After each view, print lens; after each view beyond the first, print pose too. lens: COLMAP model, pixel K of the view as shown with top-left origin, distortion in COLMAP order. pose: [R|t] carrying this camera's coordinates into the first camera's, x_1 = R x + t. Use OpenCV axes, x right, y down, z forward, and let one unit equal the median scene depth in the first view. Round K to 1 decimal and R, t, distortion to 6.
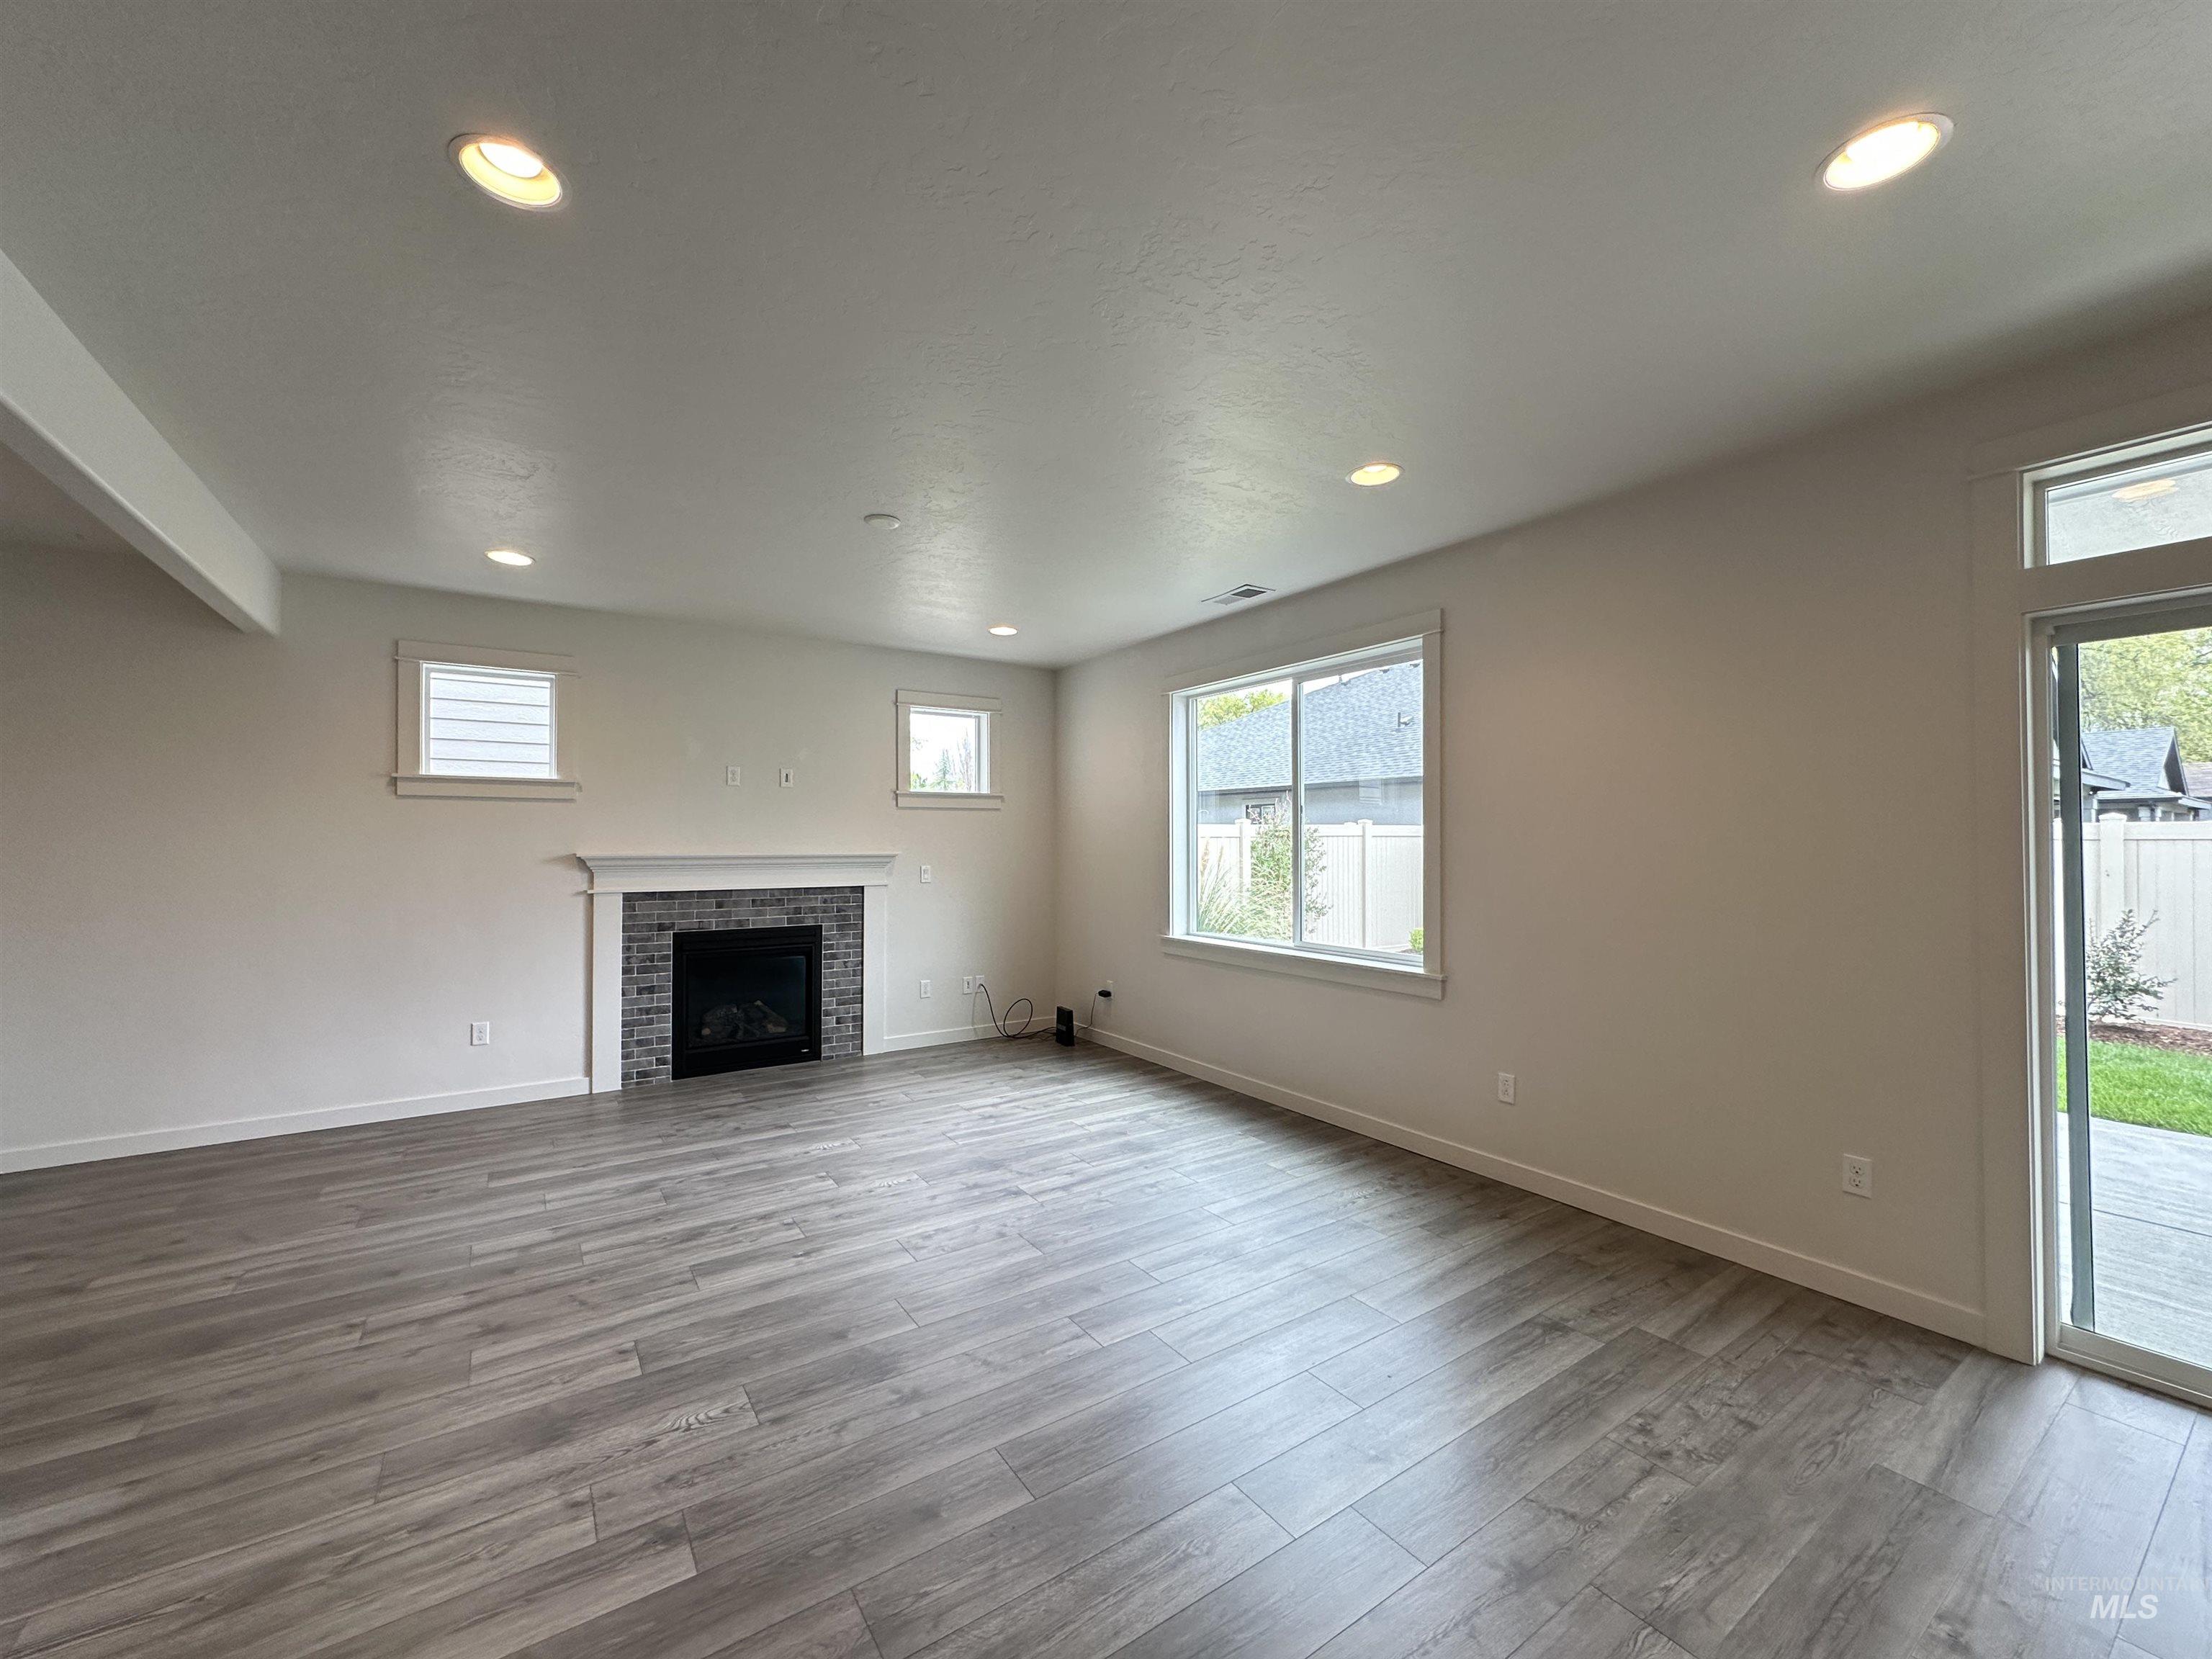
lens RADIAL K [[882.8, 0, 1106.6], [0, 882.8, 828.3], [0, 0, 1]] dist [-0.003269, 0.000957]
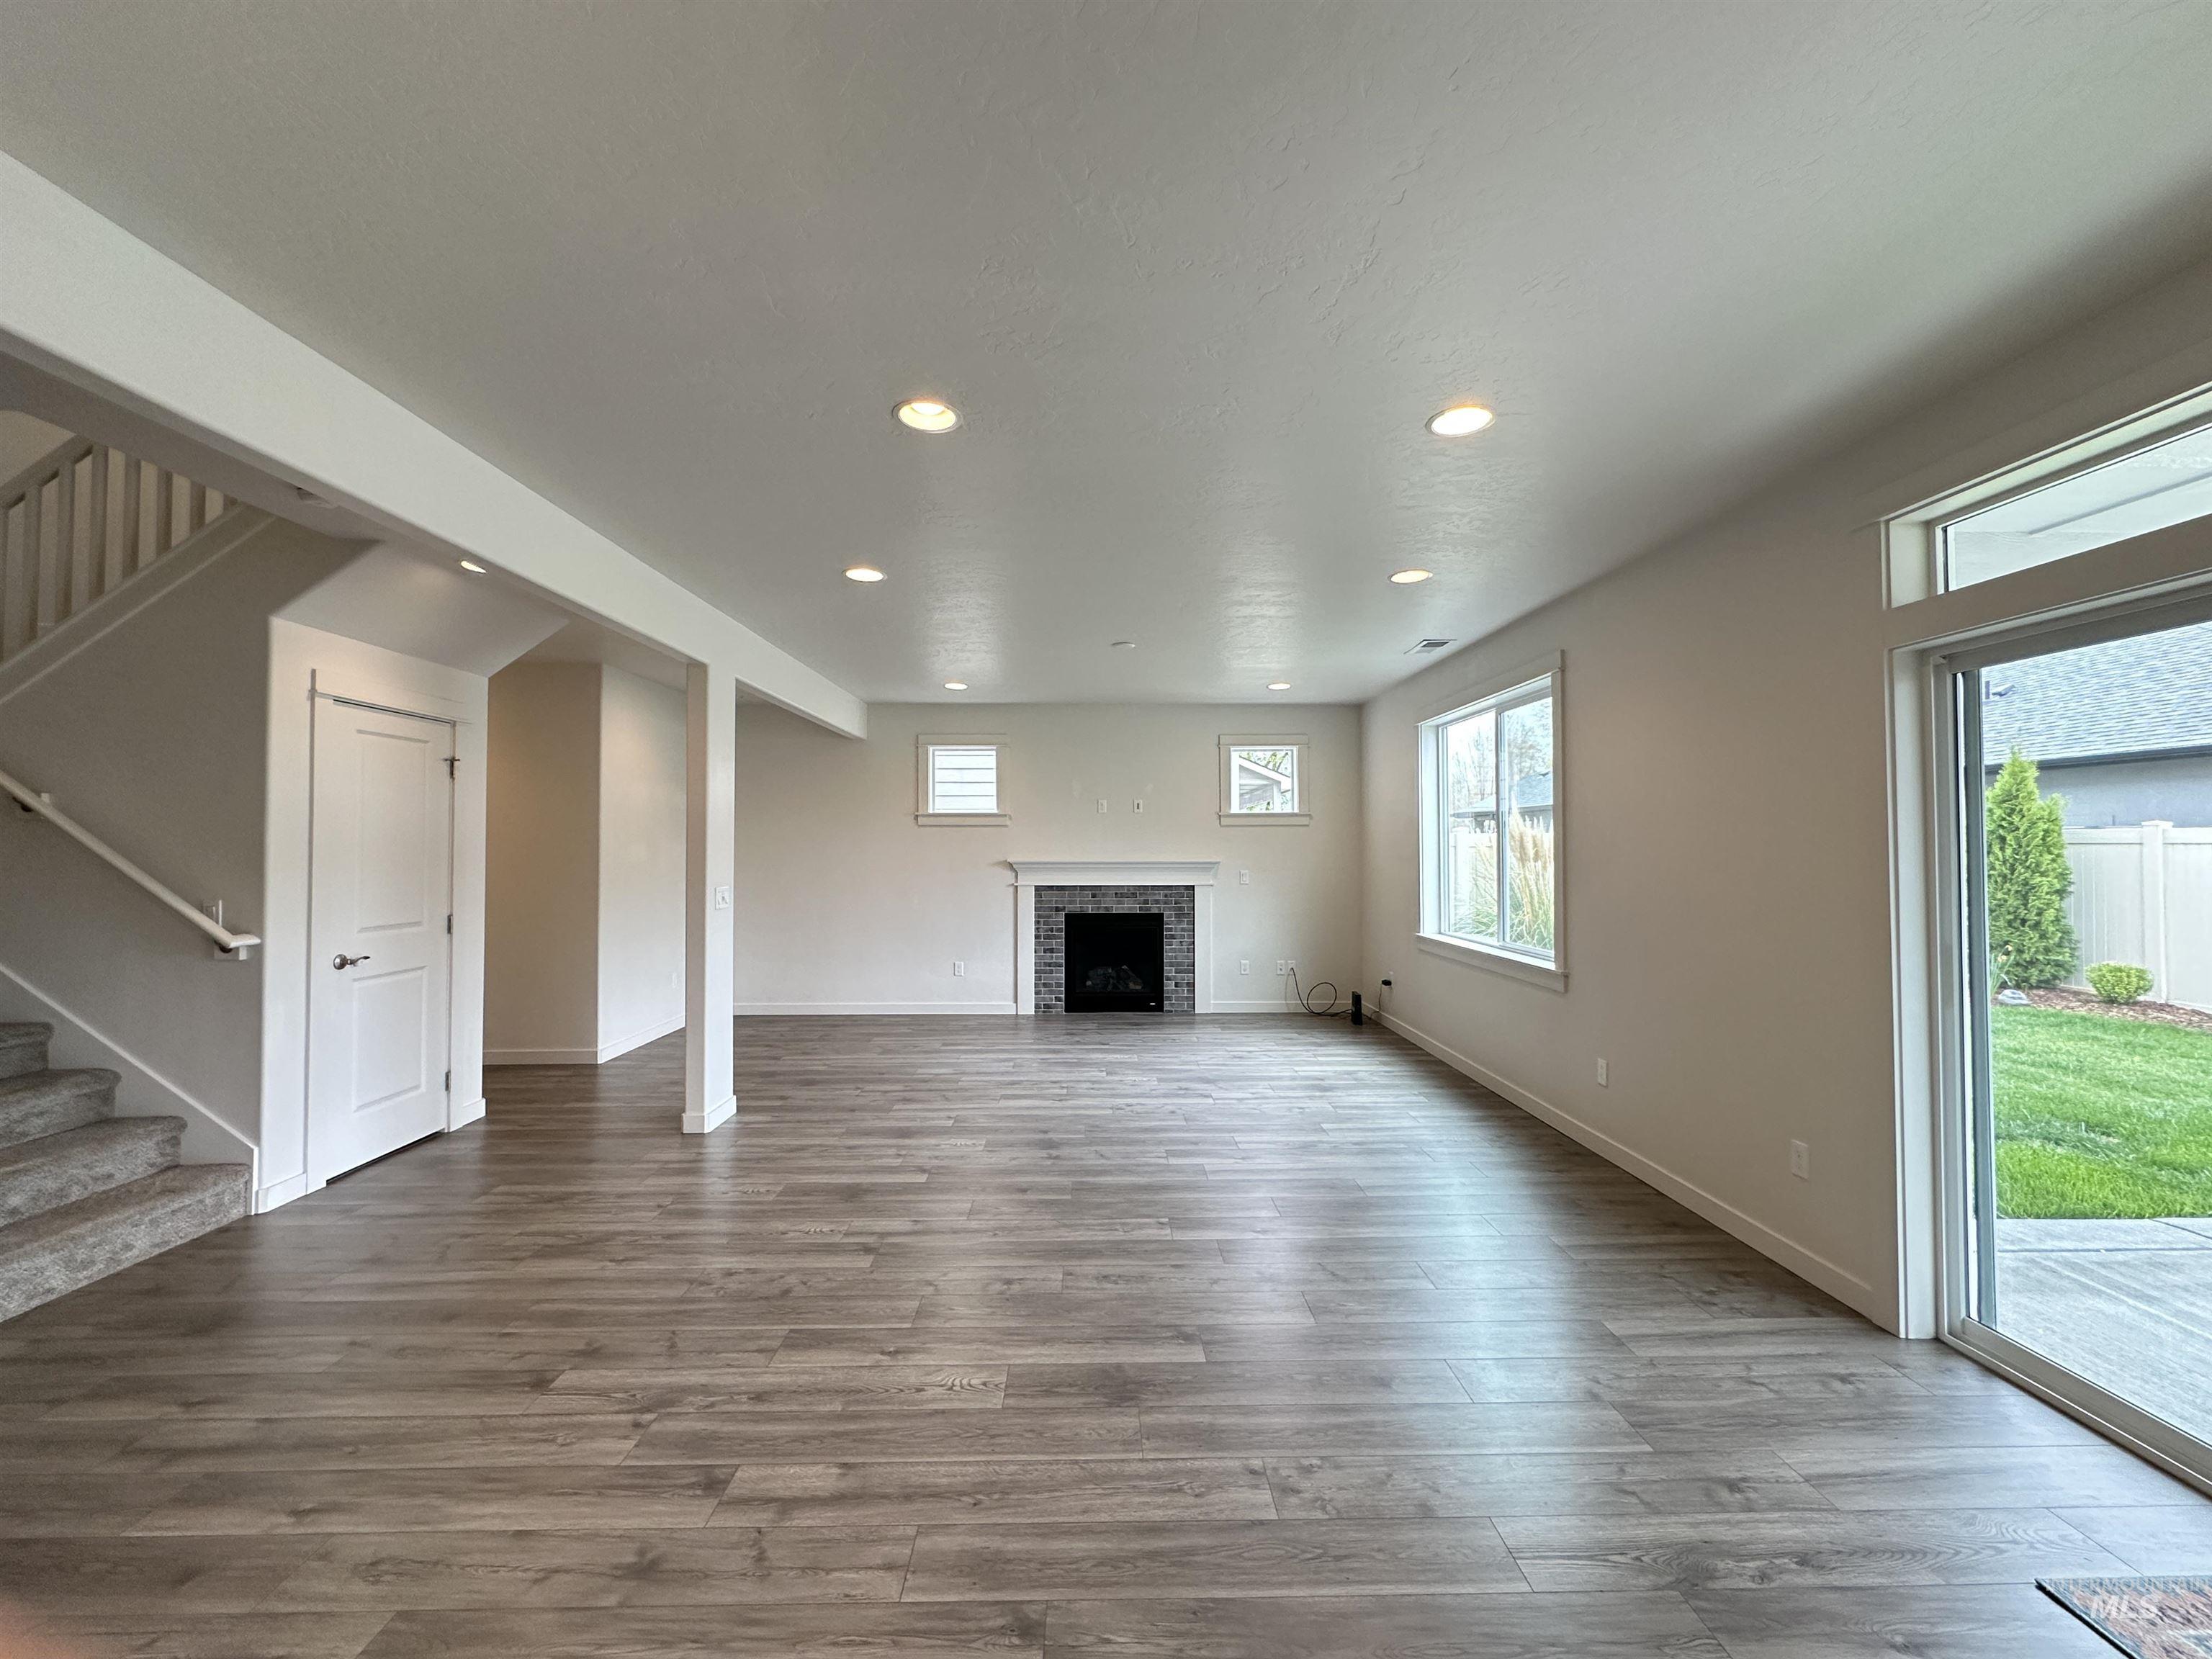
lens RADIAL K [[882.8, 0, 1106.6], [0, 882.8, 828.3], [0, 0, 1]] dist [-0.003269, 0.000957]
pose [[0.838399, -0.013305, -0.544895, 0.401104], [0.009400, 0.999906, -0.009952, -0.009952], [0.544976, 0.003222, 0.838445, -0.220475]]
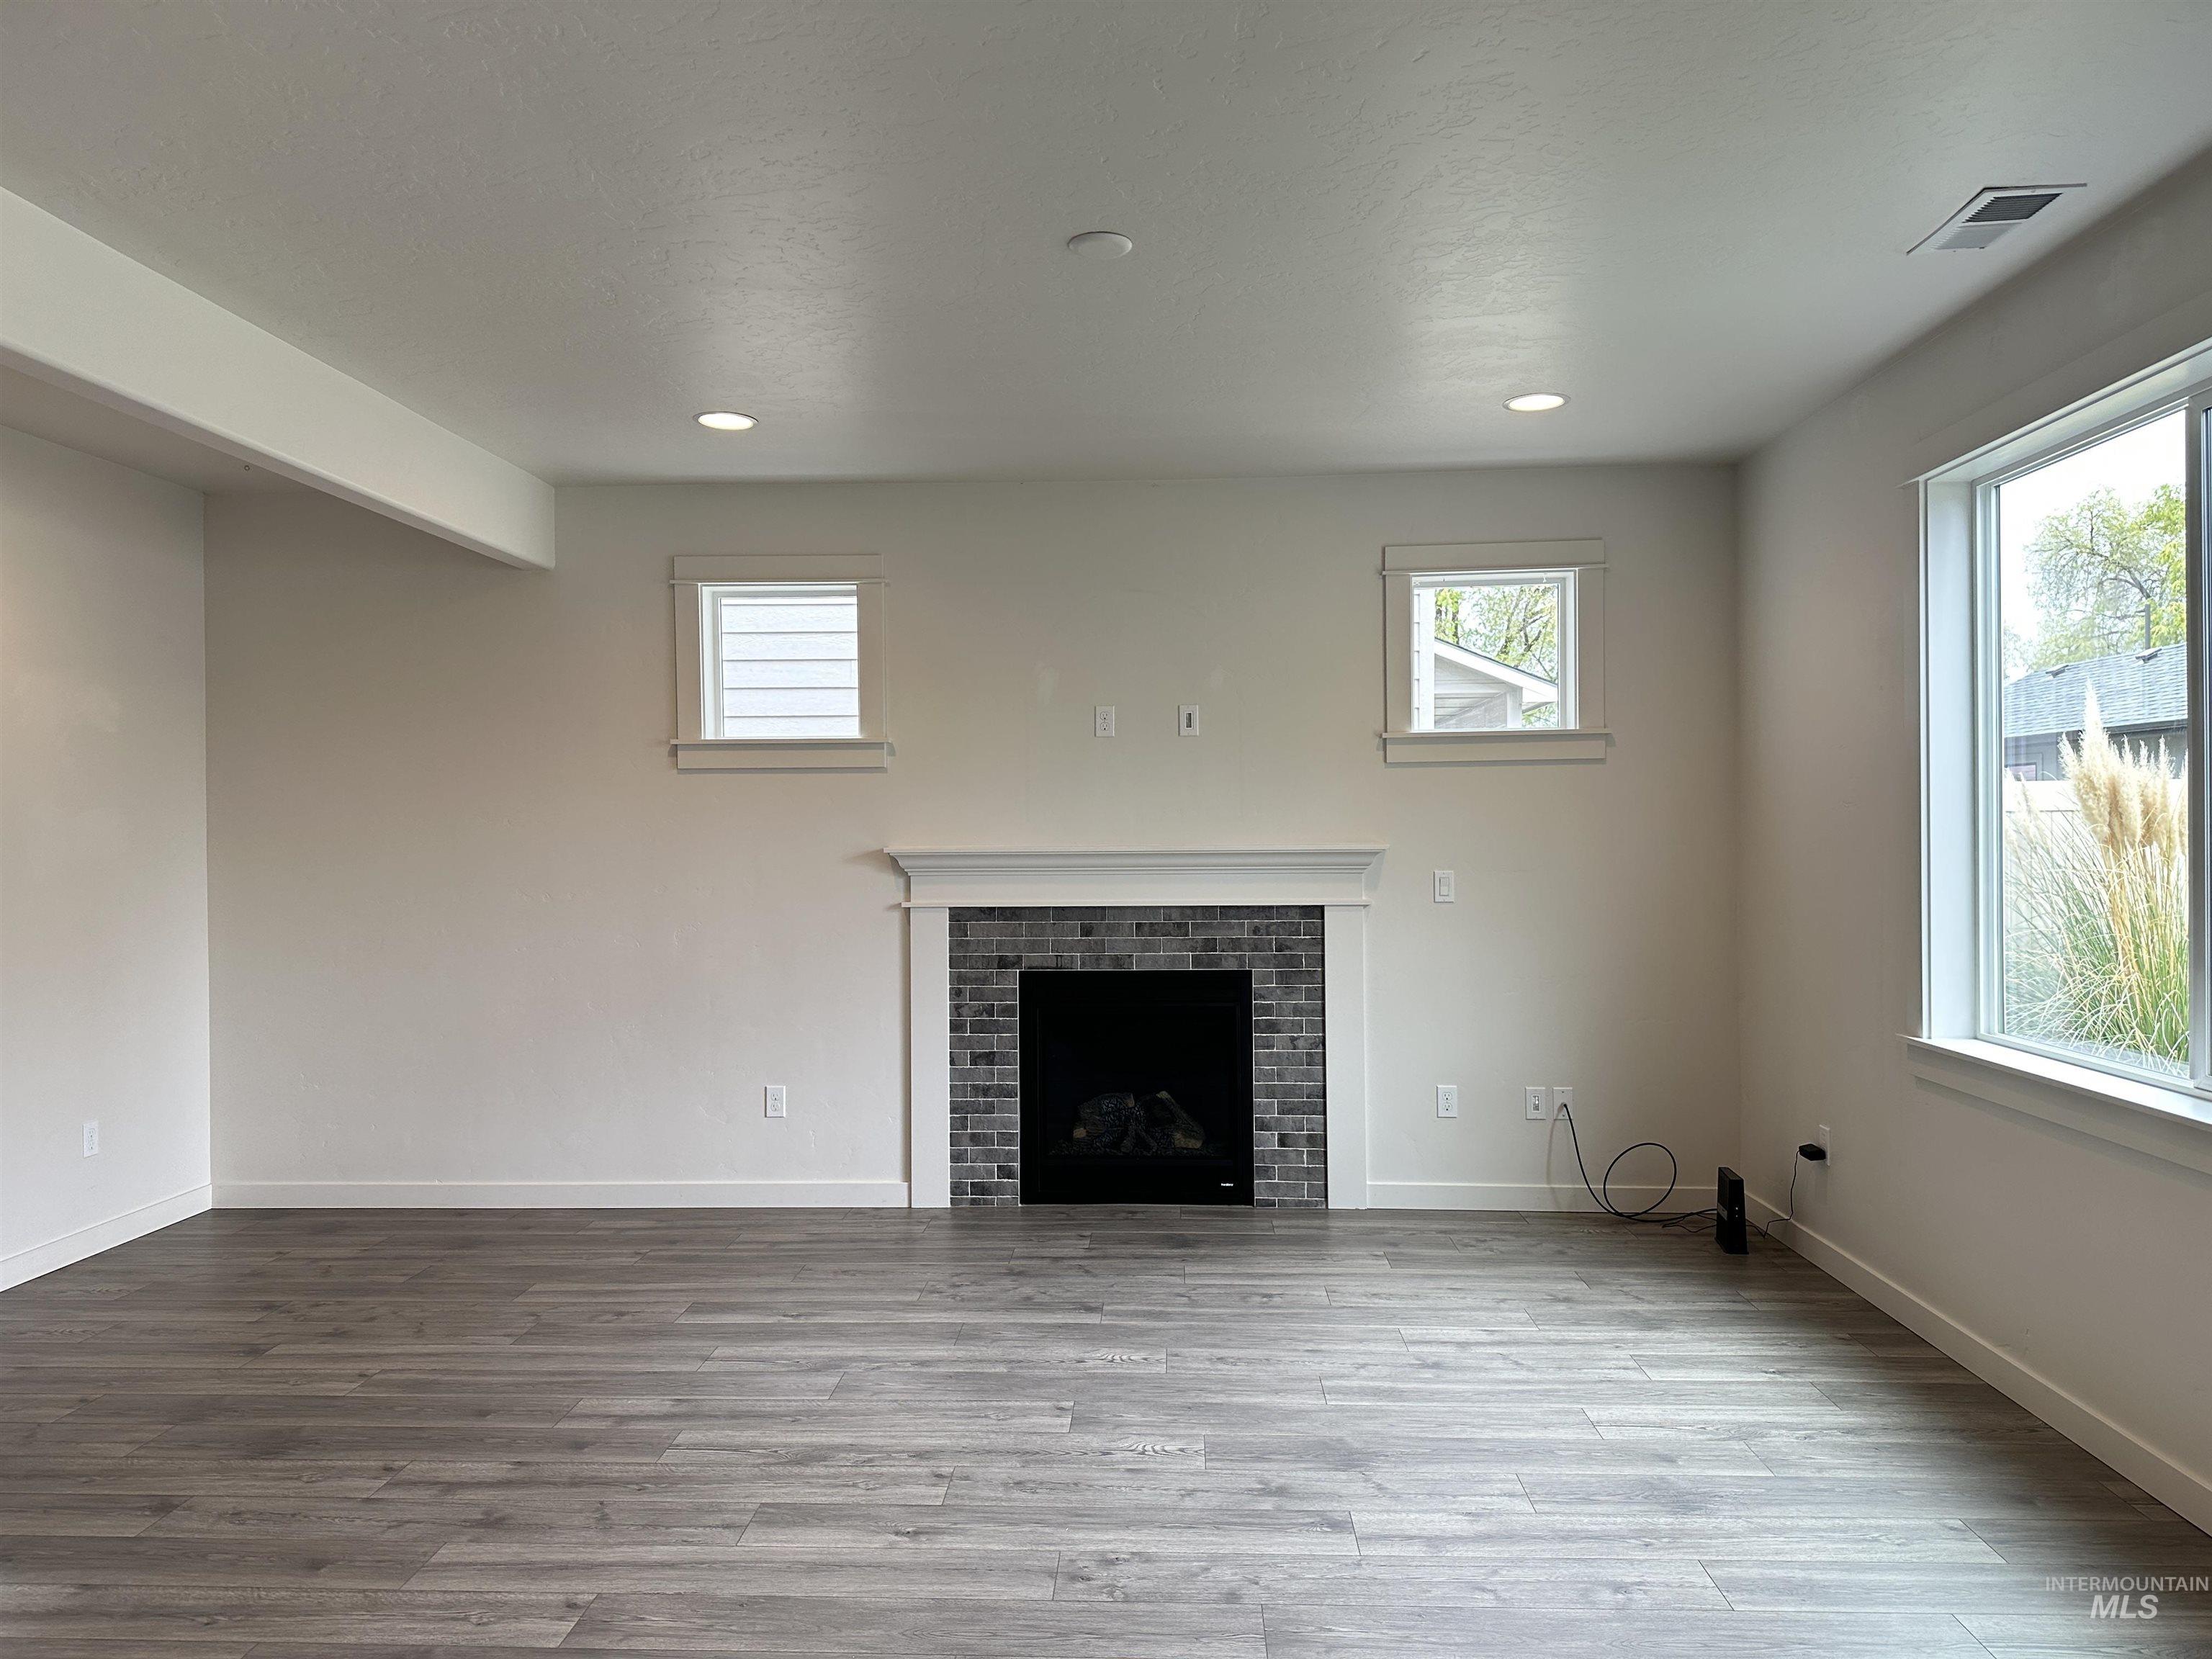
lens RADIAL K [[1540.8, 0, 1100.1], [0, 1540.8, 829.5], [0, 0, 1]] dist [0.145174, -0.252638]
pose [[0.800556, -0.005147, -0.599236, 0.237658], [0.017084, 0.999753, 0.014237, 0.000537], [0.599015, -0.021635, 0.800446, 0.150842]]
